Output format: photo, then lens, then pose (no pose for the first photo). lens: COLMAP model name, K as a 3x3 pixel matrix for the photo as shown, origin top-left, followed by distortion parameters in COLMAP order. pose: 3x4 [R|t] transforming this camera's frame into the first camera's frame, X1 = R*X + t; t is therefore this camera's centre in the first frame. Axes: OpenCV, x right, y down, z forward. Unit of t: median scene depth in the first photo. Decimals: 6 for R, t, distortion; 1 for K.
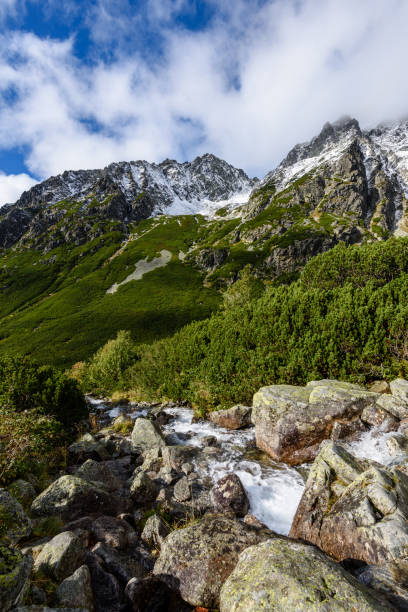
lens RADIAL K [[298.8, 0, 204.0], [0, 298.8, 306.0], [0, 0, 1]] dist [0.033575, -0.028534]
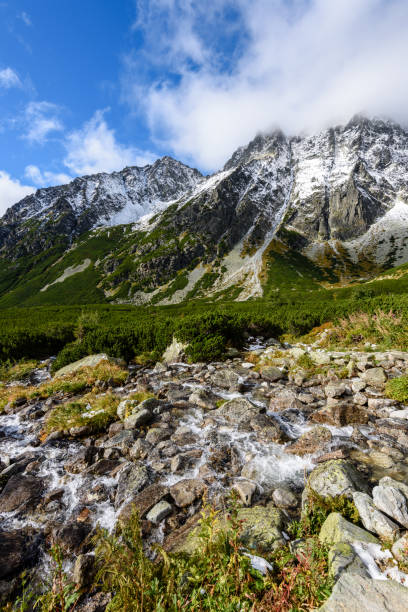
lens RADIAL K [[276.1, 0, 204.0], [0, 276.1, 306.0], [0, 0, 1]] dist [0.033229, -0.020699]
pose [[0.998837, -0.001674, -0.048195, 0.377148], [0.007530, 0.992553, 0.121582, -0.079489], [0.047633, -0.121803, 0.991411, -0.299748]]
